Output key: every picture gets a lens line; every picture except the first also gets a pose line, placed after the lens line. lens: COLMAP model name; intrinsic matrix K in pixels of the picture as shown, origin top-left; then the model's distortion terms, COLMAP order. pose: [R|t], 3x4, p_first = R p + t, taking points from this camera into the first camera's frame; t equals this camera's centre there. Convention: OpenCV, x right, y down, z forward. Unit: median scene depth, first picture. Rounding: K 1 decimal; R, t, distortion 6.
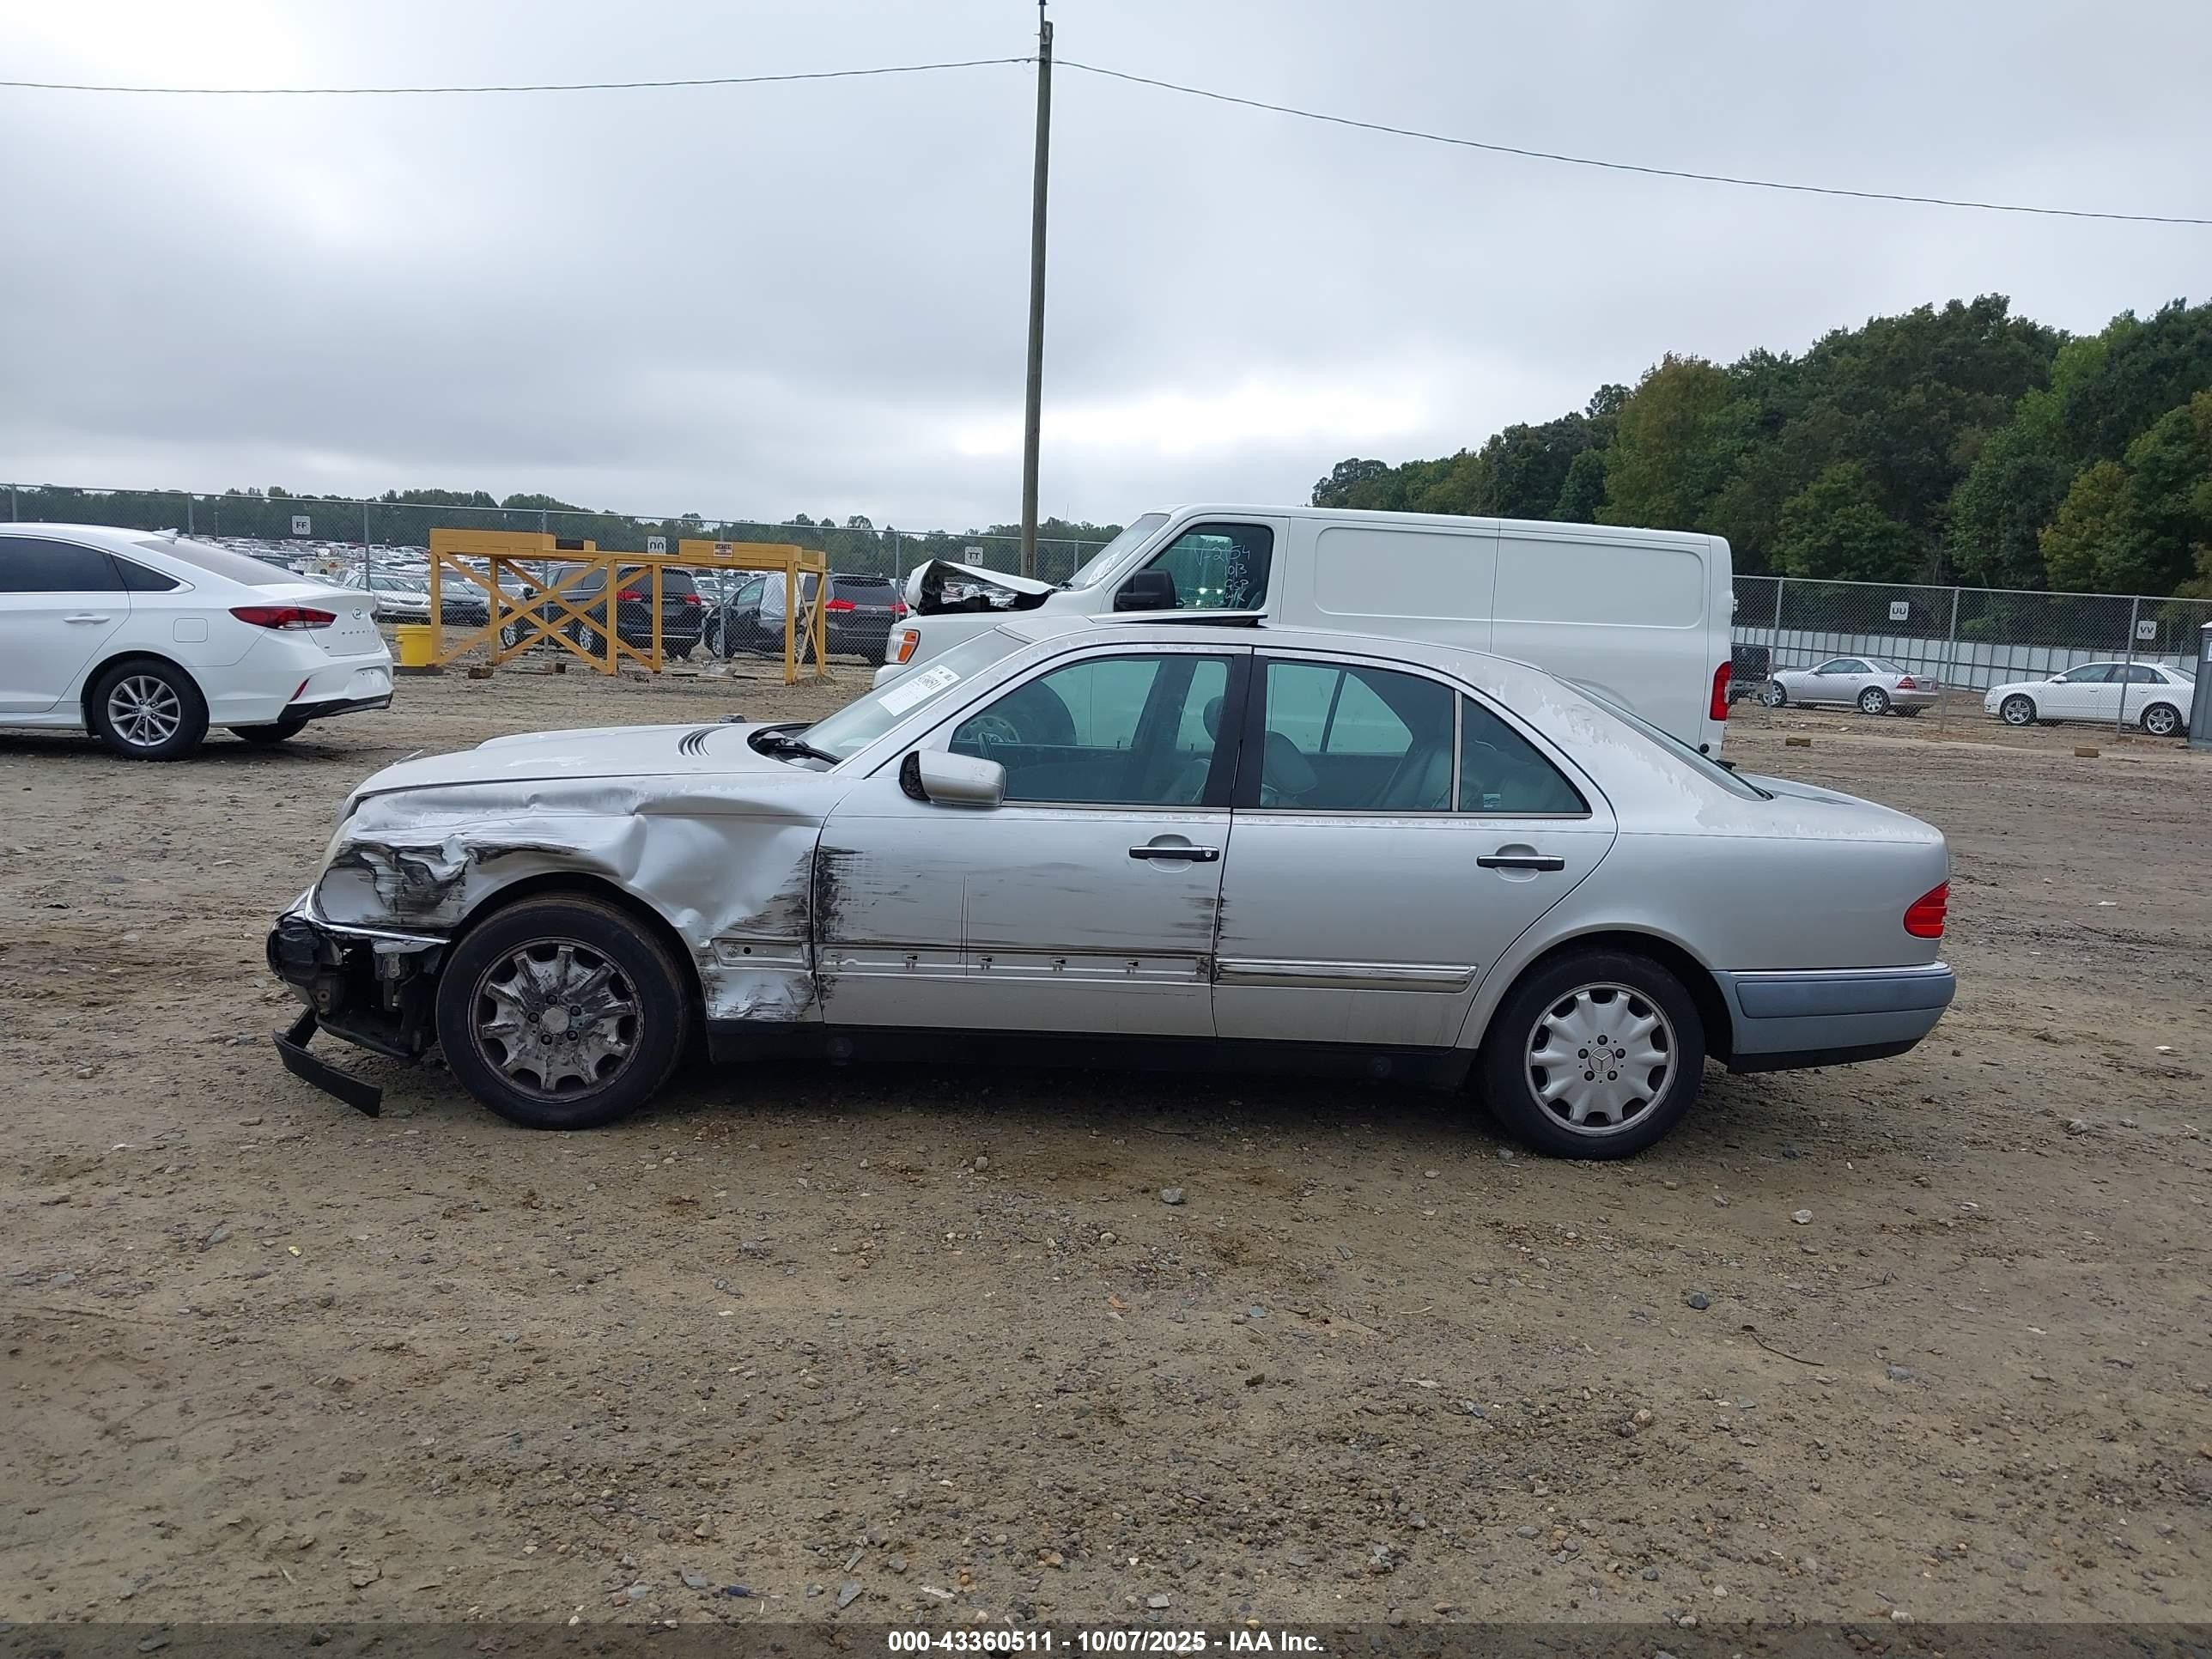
lens RADIAL K [[1877.6, 0, 1098.7], [0, 1877.6, 738.0], [0, 0, 1]] dist [0.006582, 0.001648]
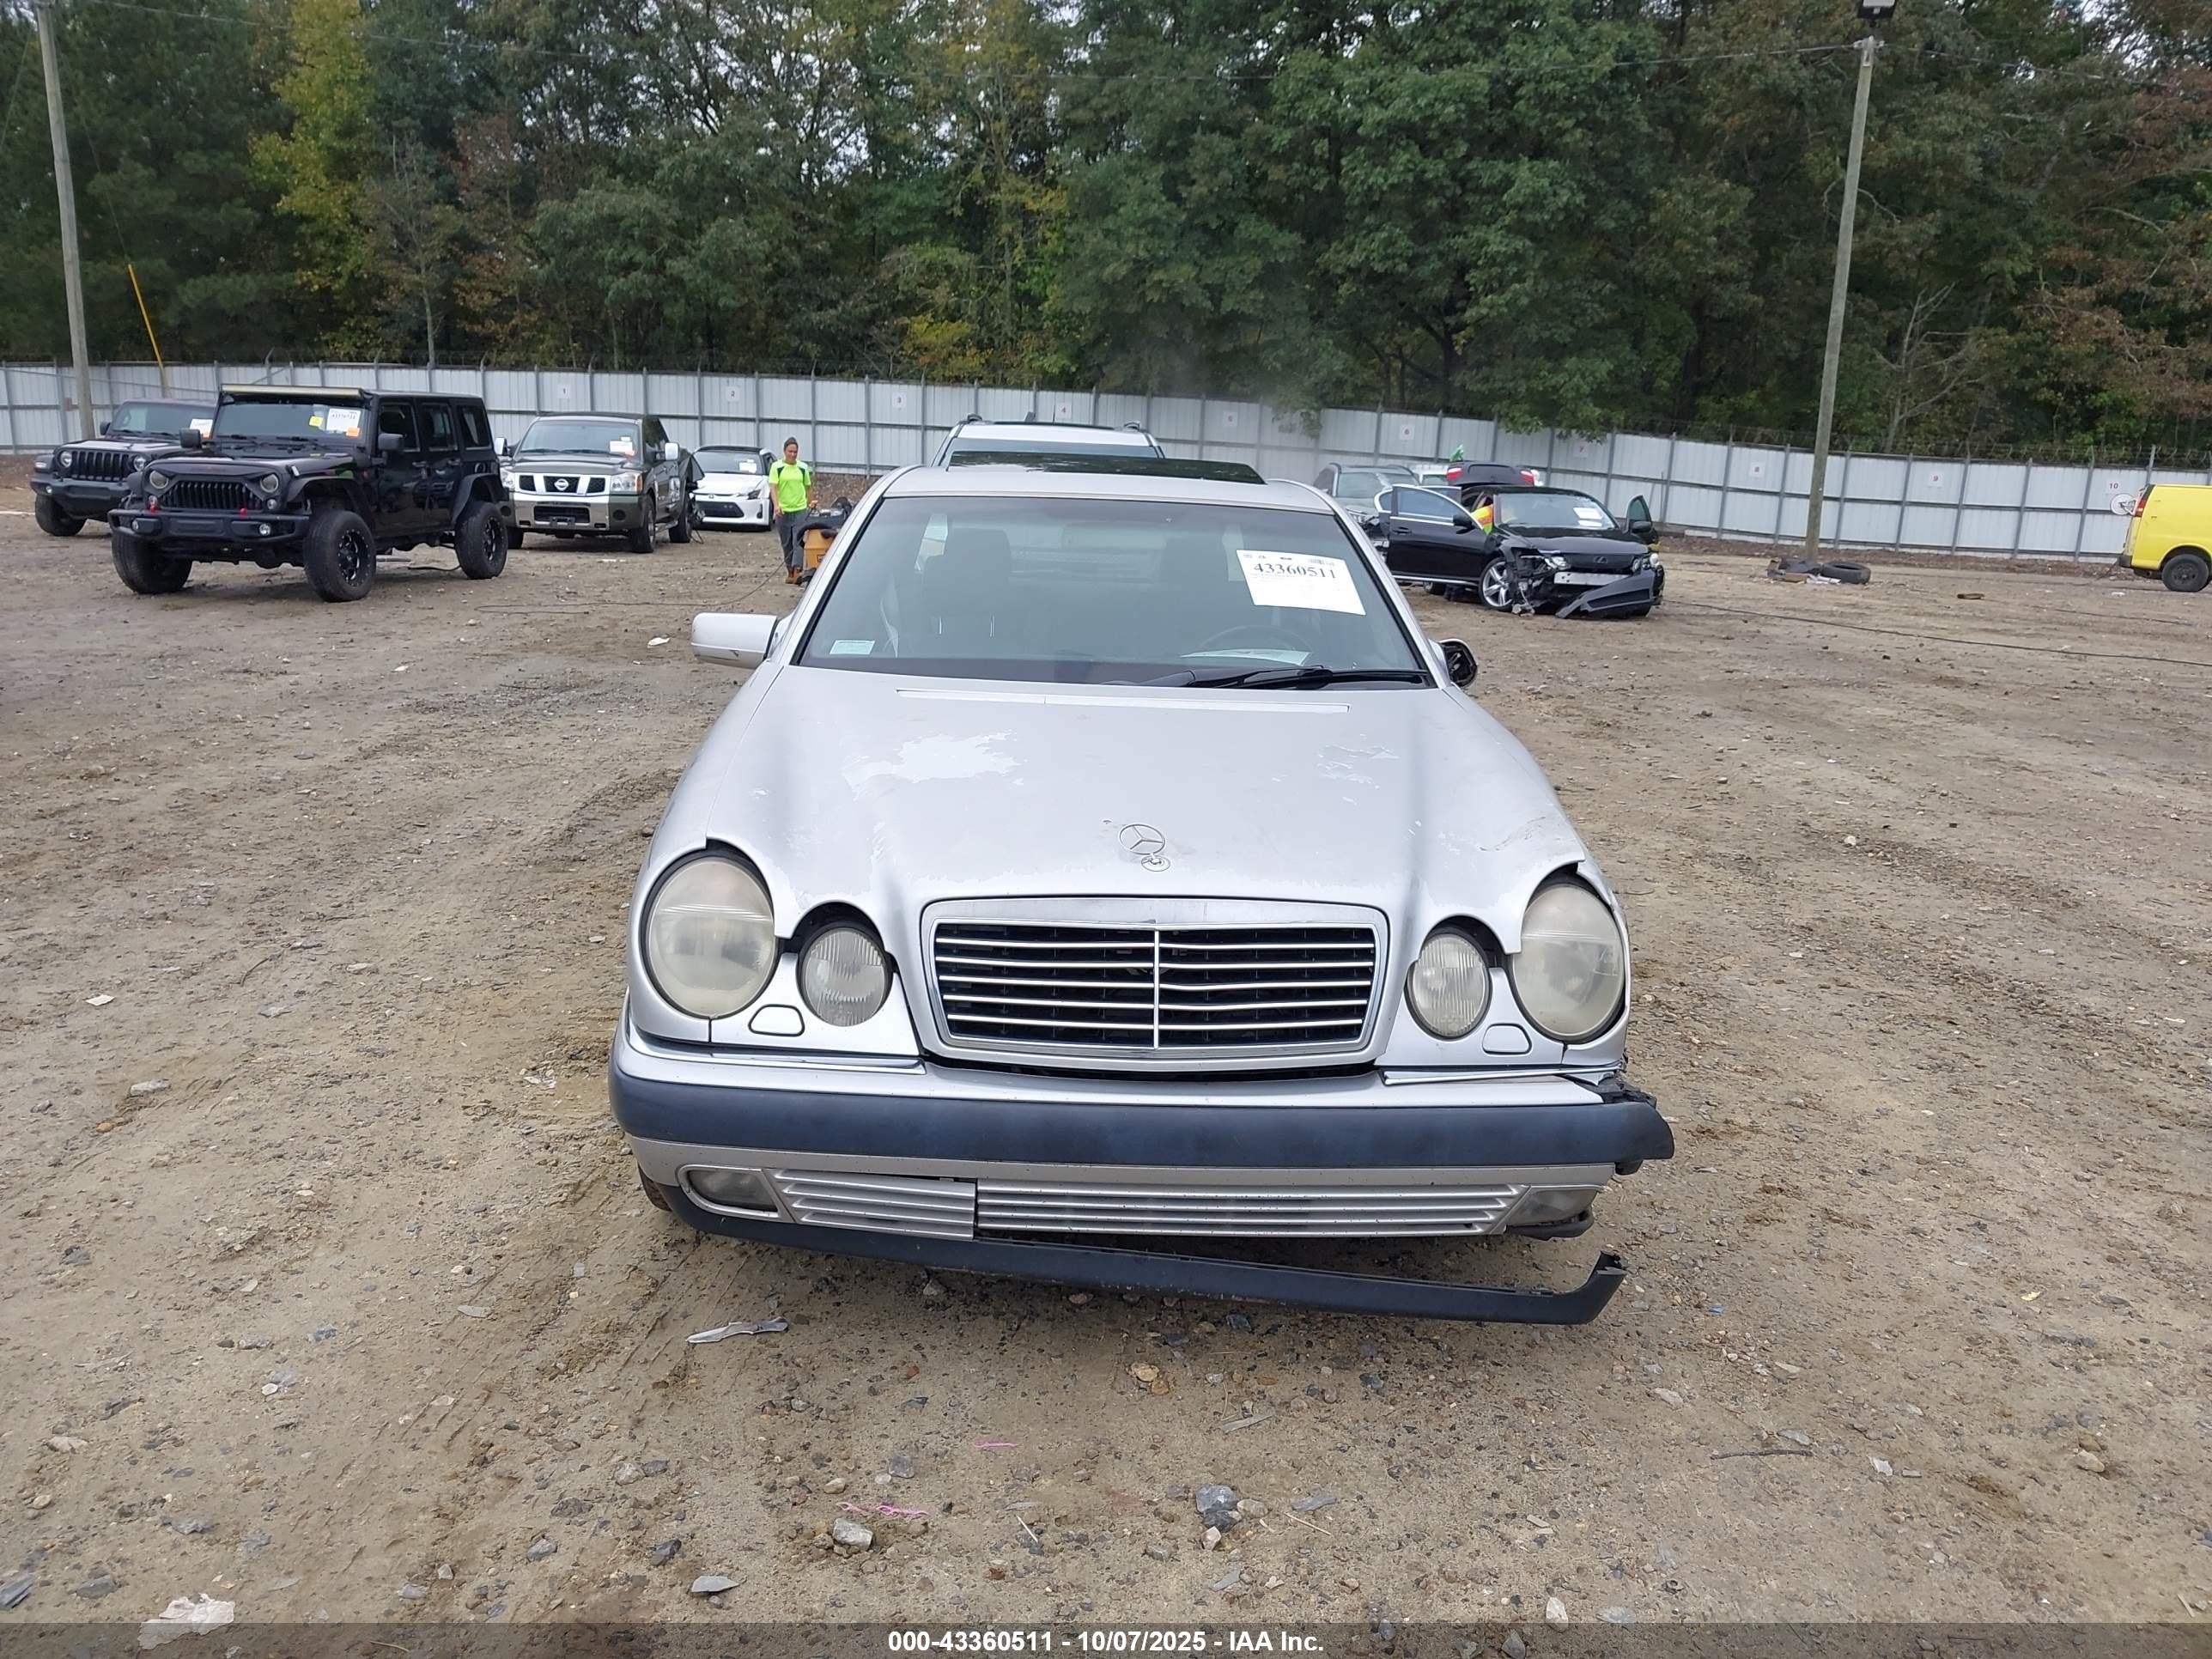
lens RADIAL K [[1831.9, 0, 1106.0], [0, 1831.9, 829.5], [0, 0, 1]] dist [0.003526, -0.012741]
pose [[0.007554, -0.254012, 0.967172, -0.950439], [0.042139, 0.966421, 0.253486, -0.135825], [-0.999083, 0.038841, 0.018004, 1.110052]]
